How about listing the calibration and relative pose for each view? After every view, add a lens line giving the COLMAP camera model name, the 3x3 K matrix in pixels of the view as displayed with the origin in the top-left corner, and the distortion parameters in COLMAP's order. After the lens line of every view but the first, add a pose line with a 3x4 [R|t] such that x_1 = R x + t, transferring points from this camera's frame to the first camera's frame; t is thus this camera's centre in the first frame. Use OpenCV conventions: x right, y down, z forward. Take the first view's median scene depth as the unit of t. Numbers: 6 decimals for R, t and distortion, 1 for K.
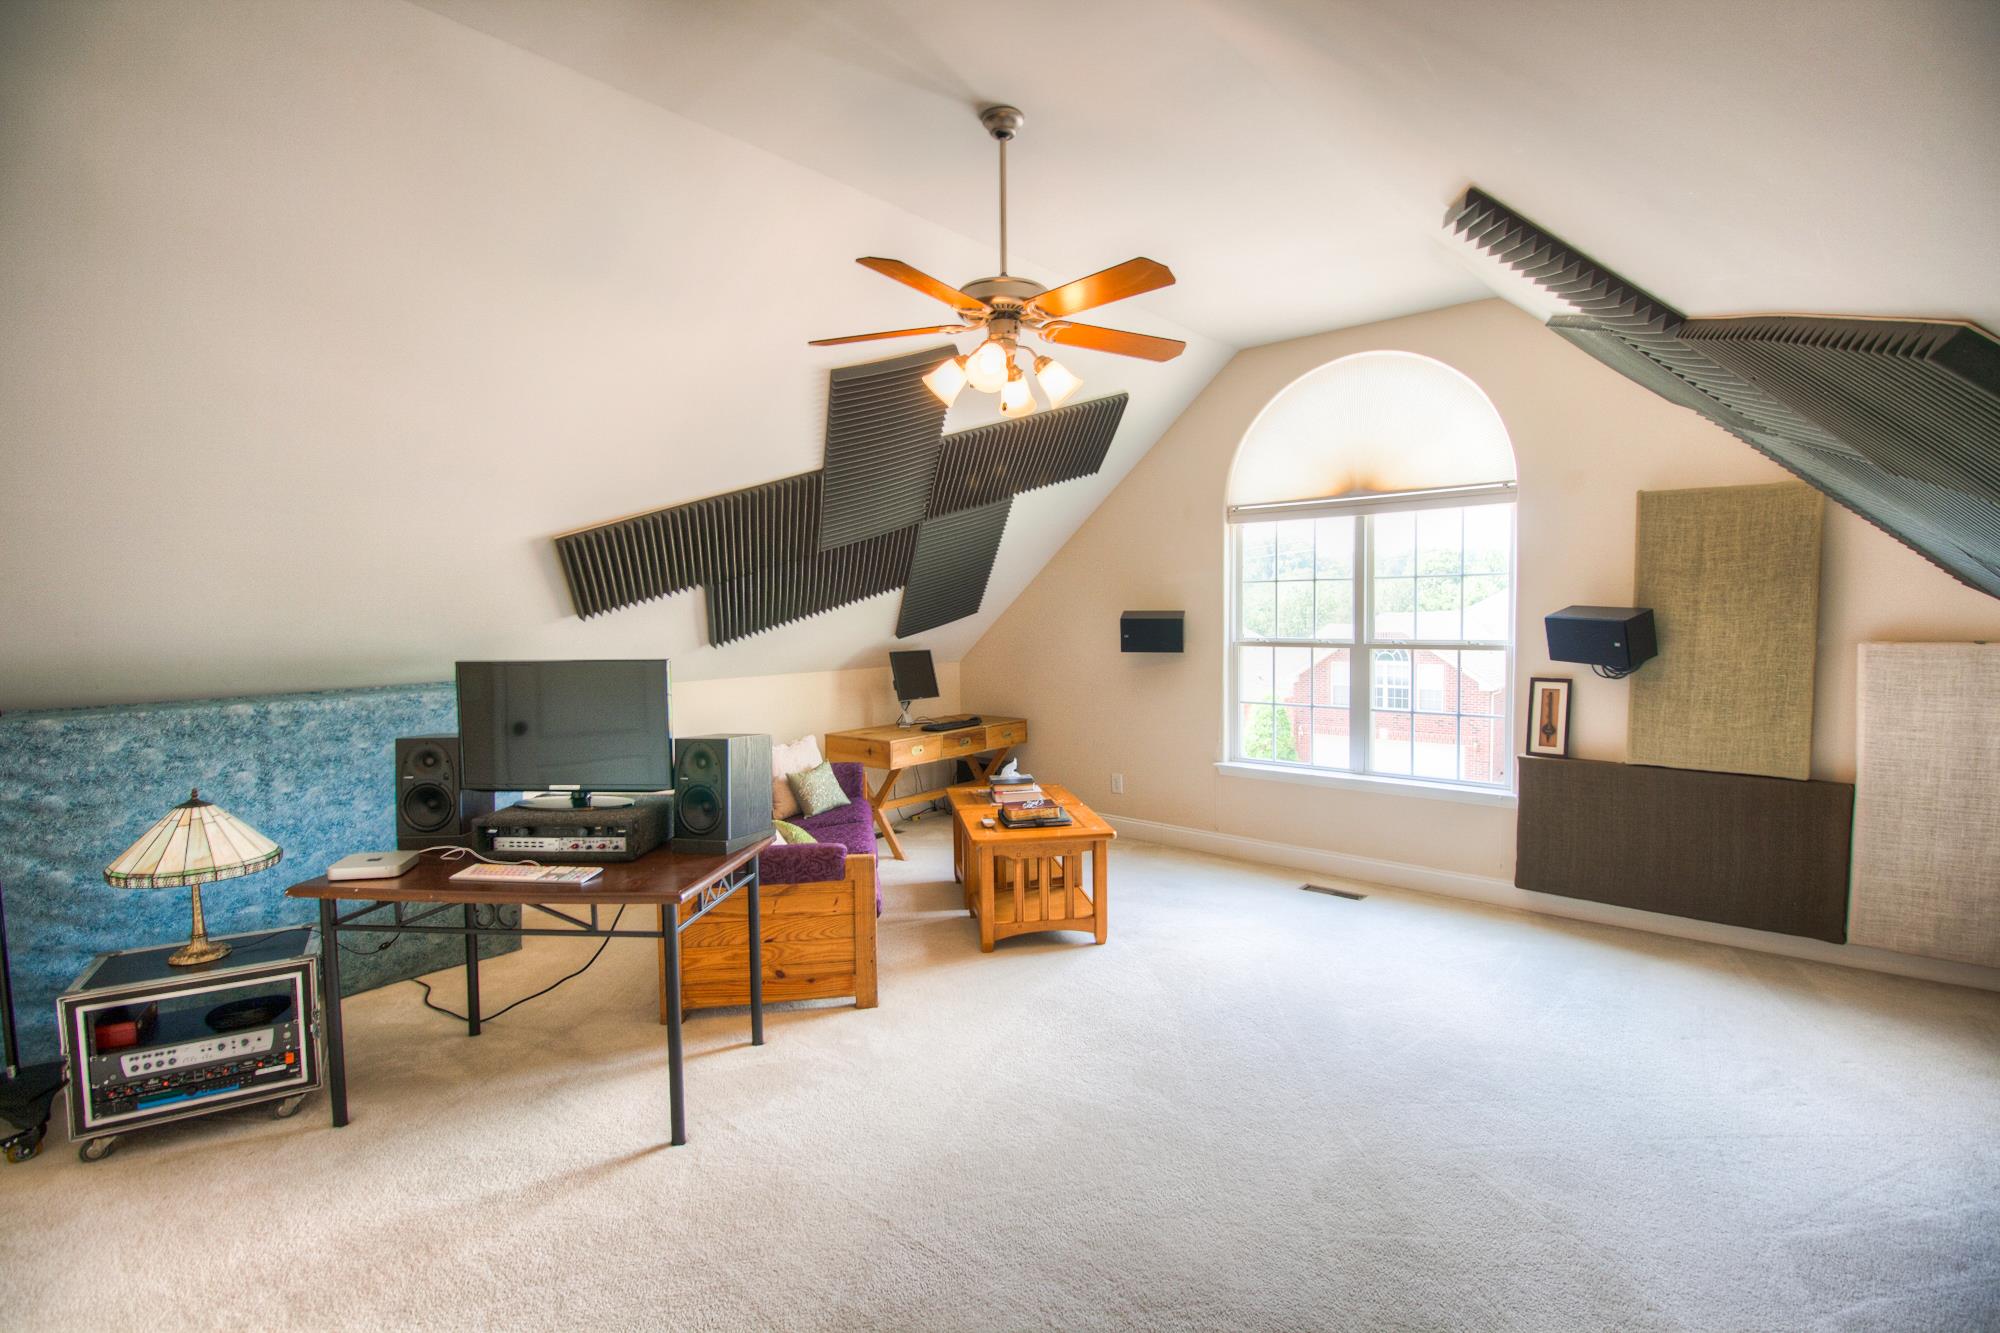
lens RADIAL K [[929.2, 0, 1015.3], [0, 929.2, 663.5], [0, 0, 1]] dist [0.002001, -0.013225]
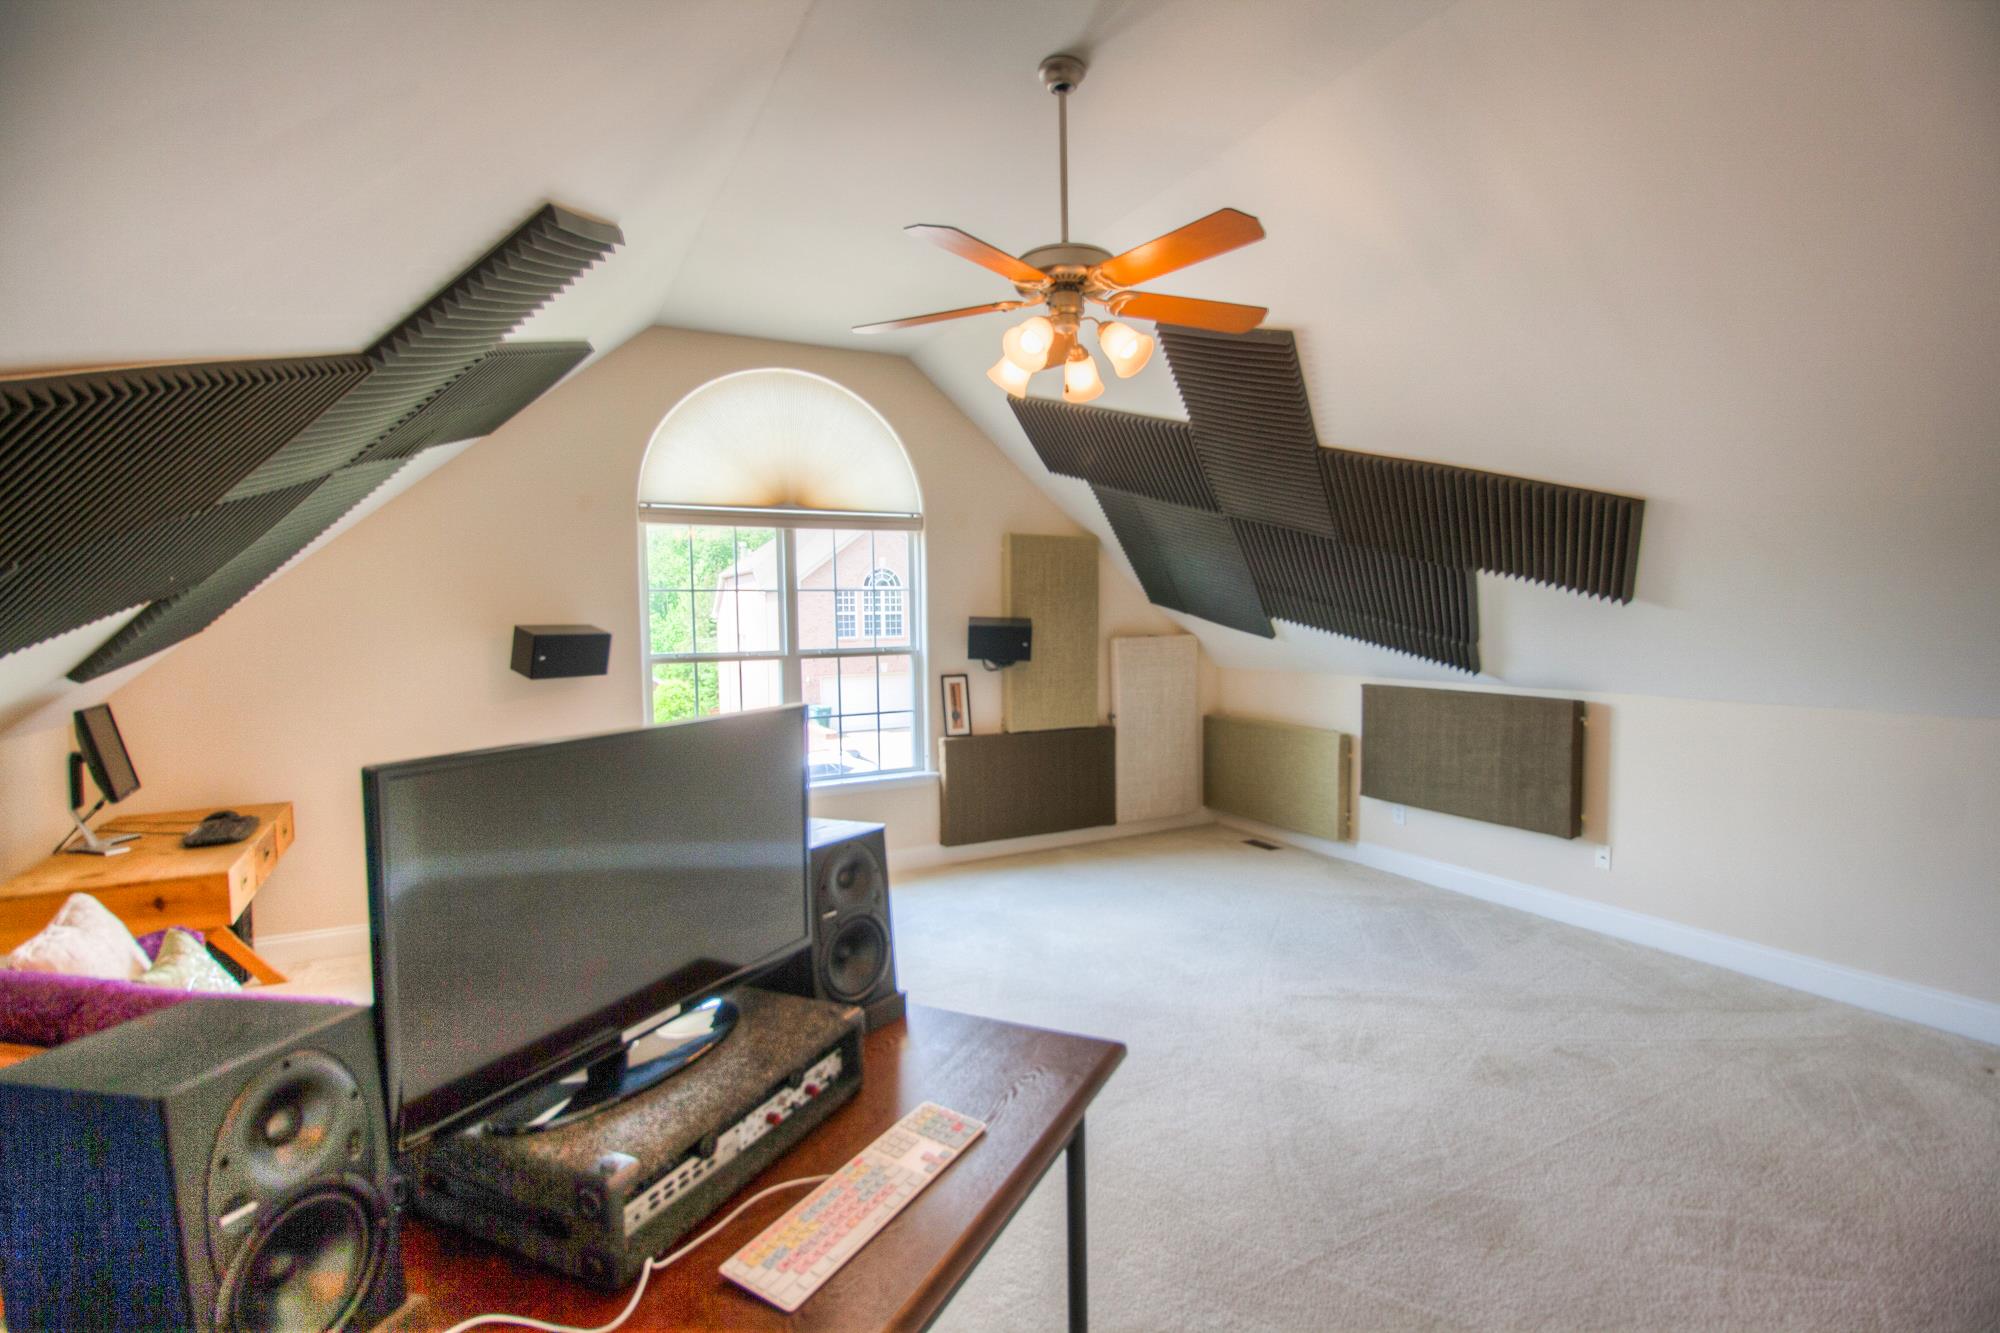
lens RADIAL K [[934.1, 0, 1015.8], [0, 934.1, 660.8], [0, 0, 1]] dist [0.000986, -0.013512]
pose [[0.362376, -0.040101, 0.931169, -0.584007], [0.064897, 0.997735, 0.017713, -0.019759], [-0.929770, 0.054011, 0.364157, 0.475117]]
